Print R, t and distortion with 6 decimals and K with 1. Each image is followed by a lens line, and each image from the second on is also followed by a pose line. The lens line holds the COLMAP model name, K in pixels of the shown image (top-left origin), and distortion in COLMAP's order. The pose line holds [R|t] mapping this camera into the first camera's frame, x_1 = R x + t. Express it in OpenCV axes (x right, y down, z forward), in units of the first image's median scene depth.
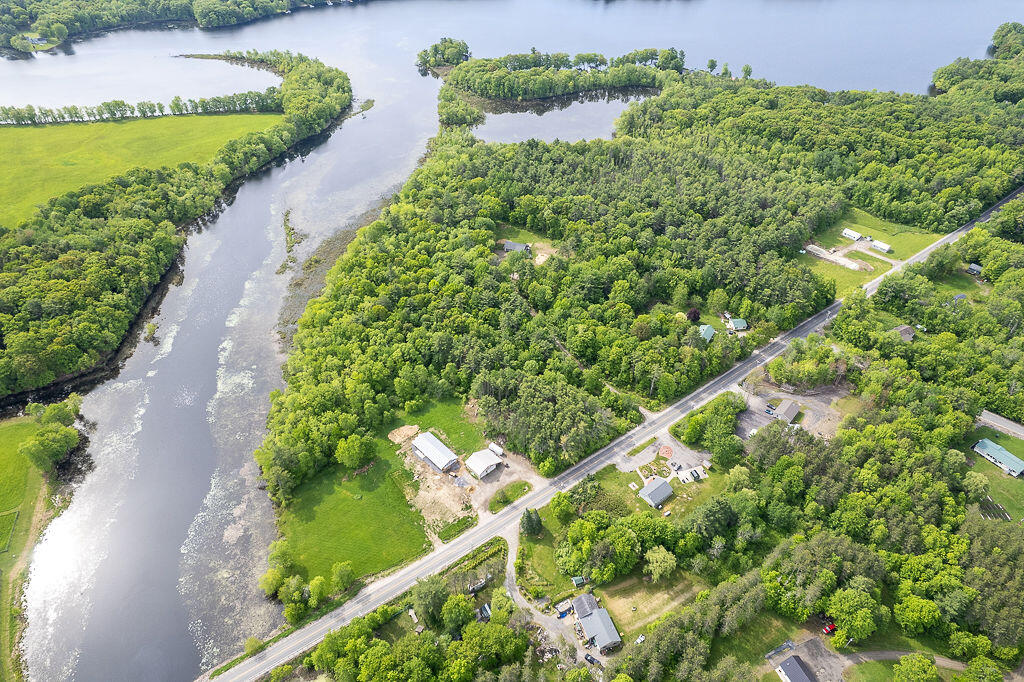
lens RADIAL K [[650.9, 0, 516.2], [0, 650.9, 339.9], [0, 0, 1]] dist [-0.075854, 0.068925]
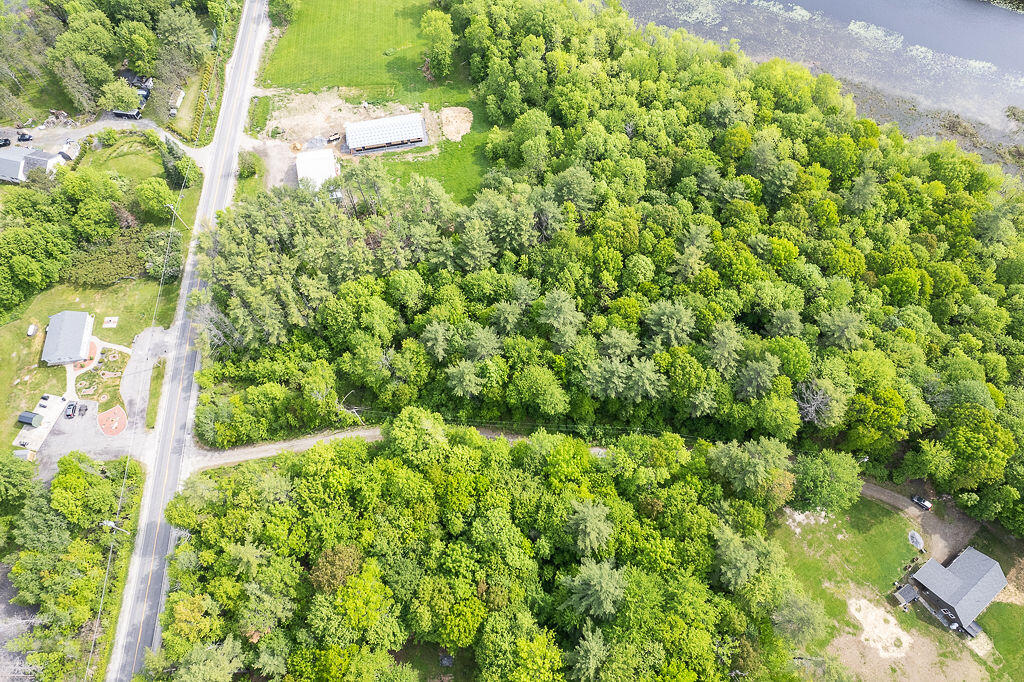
lens RADIAL K [[650.9, 0, 511.7], [0, 650.9, 340.3], [0, 0, 1]] dist [-0.075854, 0.068925]
pose [[-0.535432, 0.753079, -0.382340, 0.175986], [-0.528298, 0.054564, 0.847304, -0.360324], [0.658949, 0.655663, 0.368635, 0.828065]]
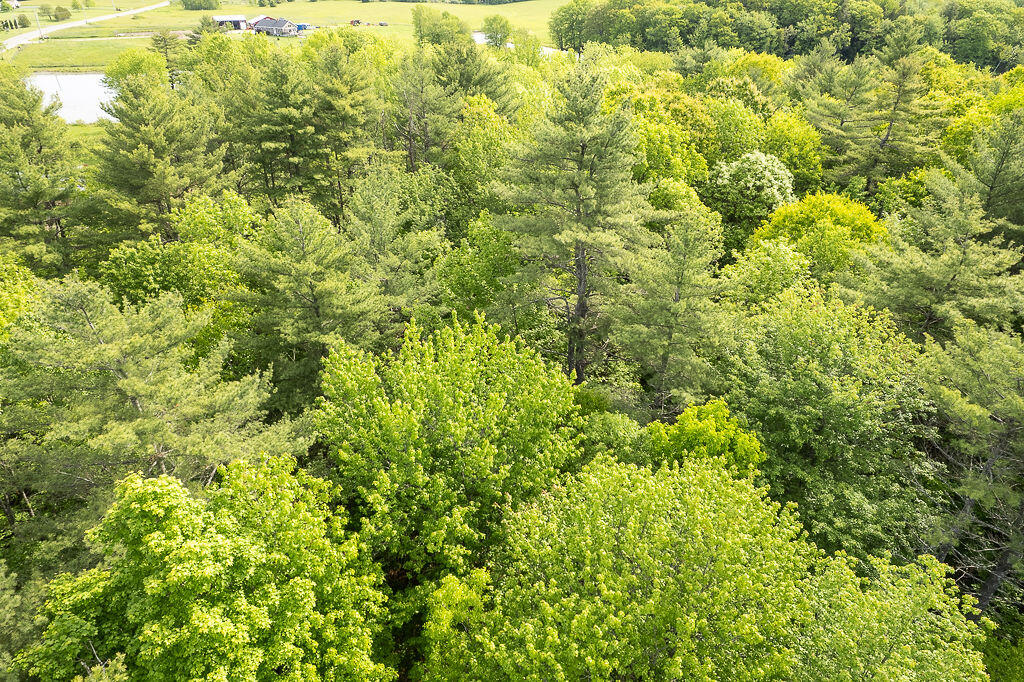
lens RADIAL K [[650.9, 0, 510.7], [0, 650.9, 340.9], [0, 0, 1]] dist [-0.075854, 0.068925]
pose [[-0.233950, 0.483068, -0.843749, 0.064787], [-0.631129, 0.584675, 0.509737, -0.055319], [0.739557, 0.651767, 0.168093, 0.975910]]
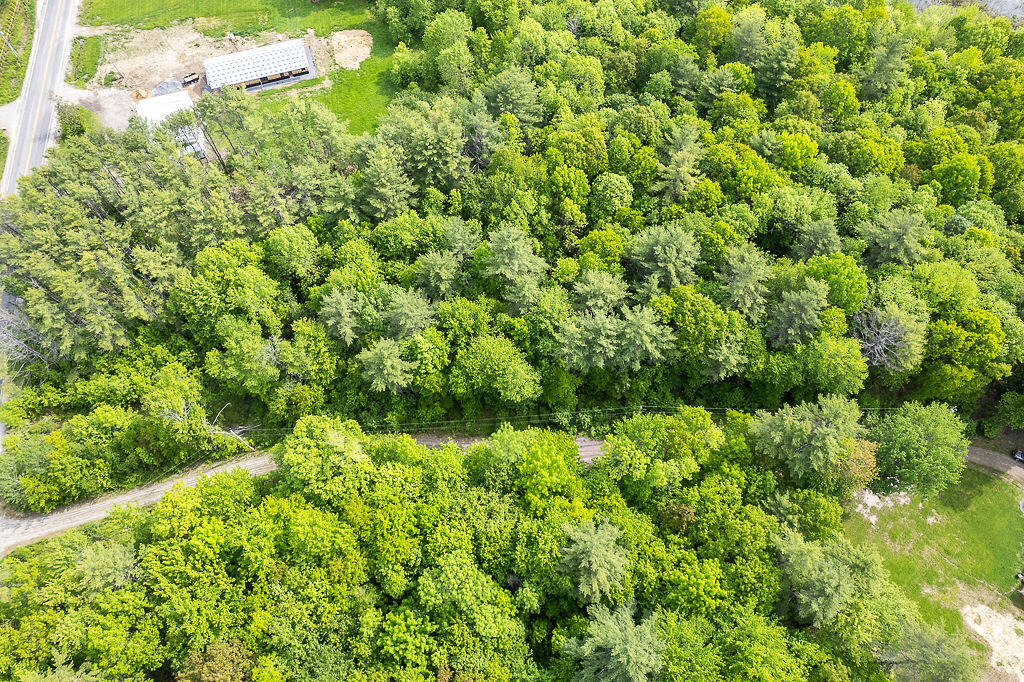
lens RADIAL K [[650.9, 0, 514.5], [0, 650.9, 341.5], [0, 0, 1]] dist [-0.075854, 0.068925]
pose [[-0.414410, 0.808482, -0.417877, 0.140624], [-0.580118, 0.119121, 0.805775, -0.259675], [0.701232, 0.576339, 0.419650, 0.888326]]
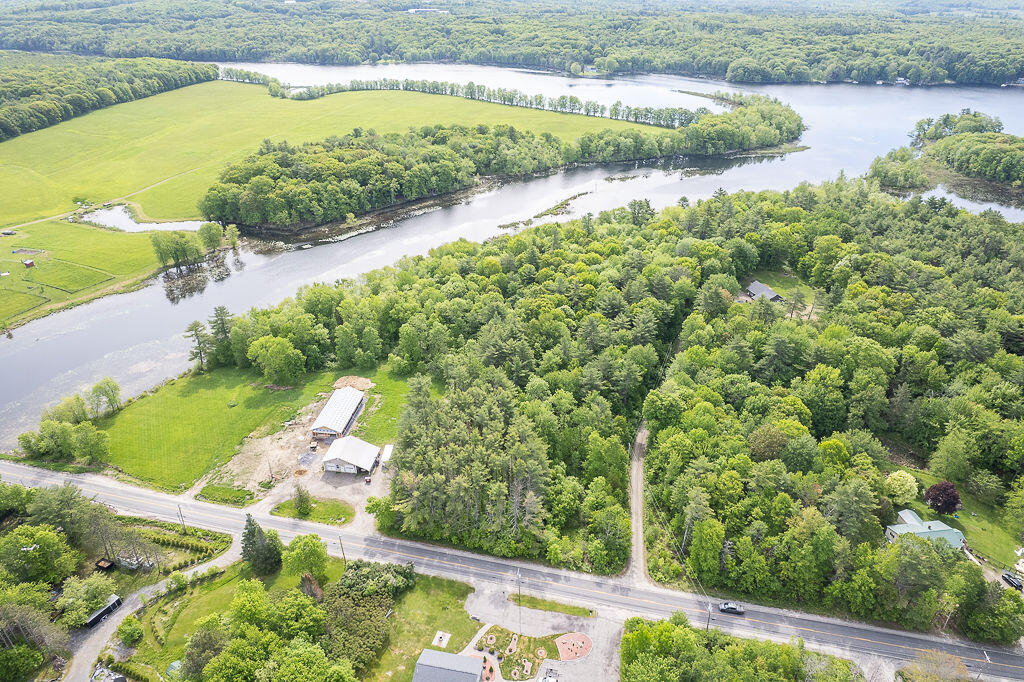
lens RADIAL K [[650.9, 0, 515.9], [0, 650.9, 349.8], [0, 0, 1]] dist [-0.075854, 0.068925]
pose [[0.633484, 0.380794, -0.673568, 0.361106], [-0.482797, 0.874796, 0.040490, -0.003804], [0.604653, 0.299547, 0.738015, 0.496888]]
